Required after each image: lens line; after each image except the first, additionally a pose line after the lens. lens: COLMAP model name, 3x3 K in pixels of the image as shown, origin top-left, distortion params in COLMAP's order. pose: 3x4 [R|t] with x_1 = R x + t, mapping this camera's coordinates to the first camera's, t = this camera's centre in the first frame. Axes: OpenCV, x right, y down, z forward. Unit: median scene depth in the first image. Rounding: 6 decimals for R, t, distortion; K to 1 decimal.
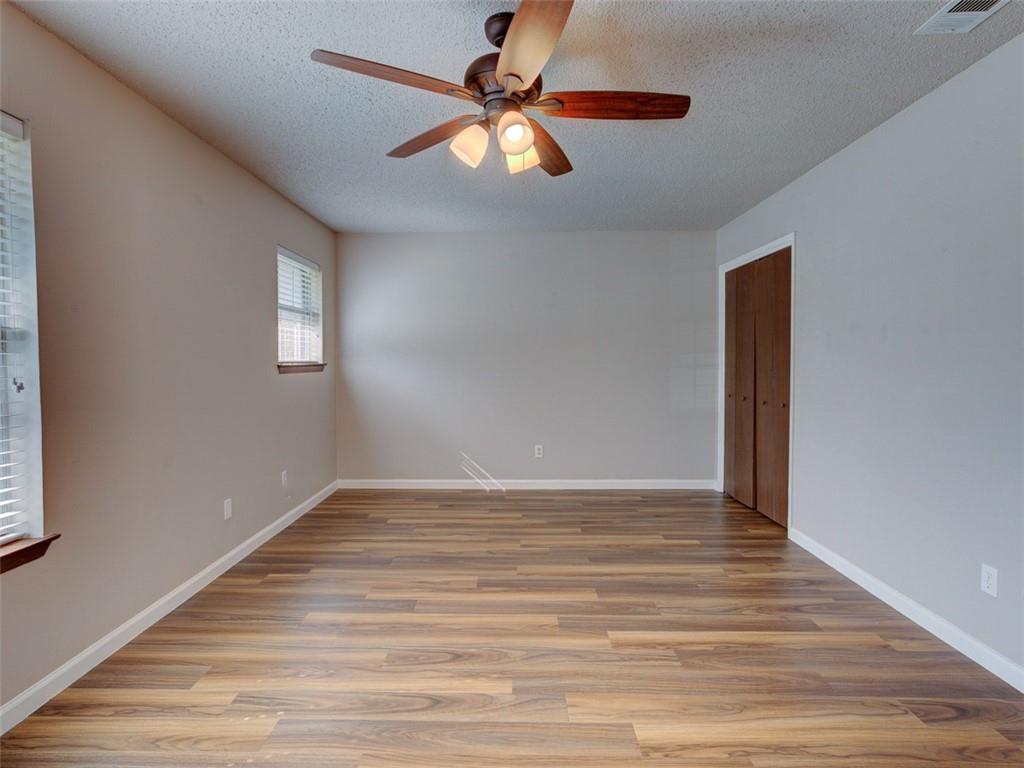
lens RADIAL K [[526.1, 0, 508.7], [0, 526.1, 383.4], [0, 0, 1]] dist [-0.035140, 0.022315]
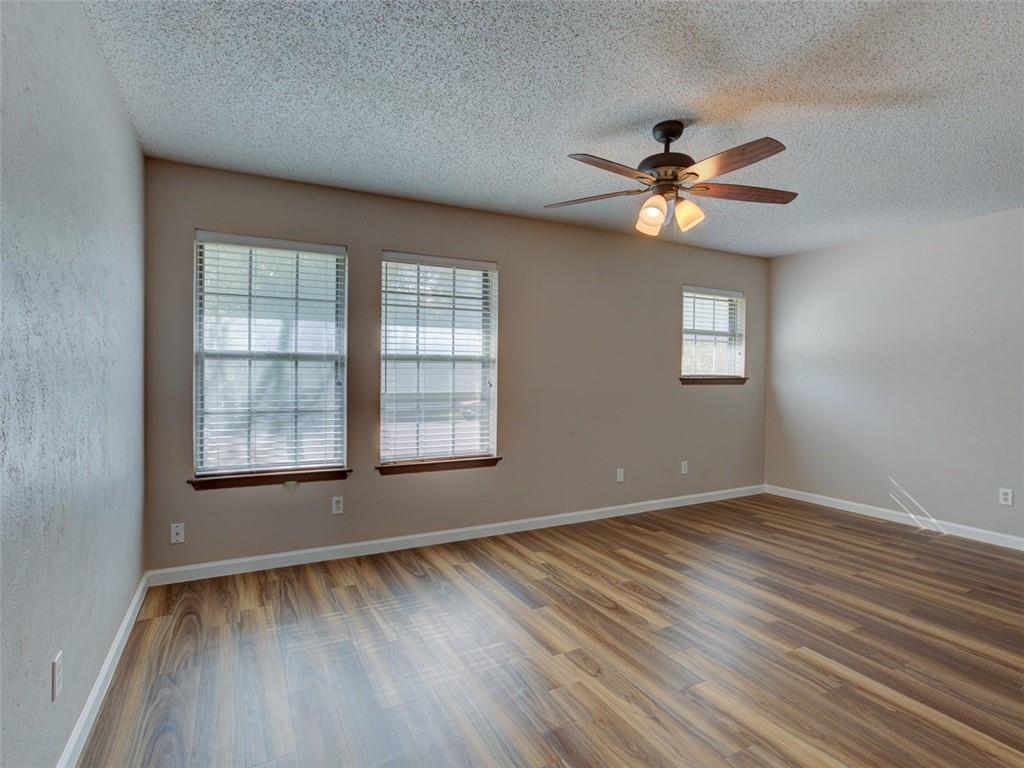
lens RADIAL K [[526.1, 0, 506.4], [0, 526.1, 376.3], [0, 0, 1]] dist [-0.035140, 0.022315]
pose [[0.477106, 0.009700, -0.878792, 0.681288], [-0.046523, 0.998816, -0.014233, -0.000107], [0.877613, 0.047674, 0.476992, 0.002378]]
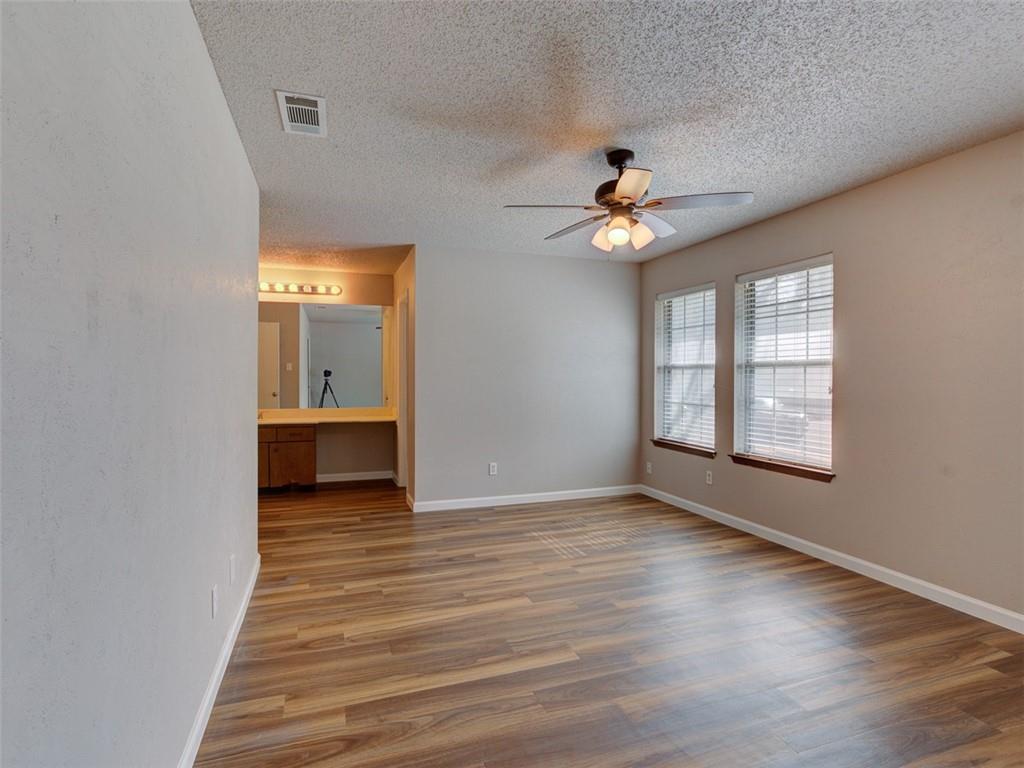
lens RADIAL K [[526.1, 0, 512.7], [0, 526.1, 380.4], [0, 0, 1]] dist [-0.035140, 0.022315]
pose [[-0.935309, 0.004384, -0.353805, 0.561579], [-0.015422, 0.998468, 0.053141, -0.079105], [0.353496, 0.055159, -0.933808, 1.590706]]
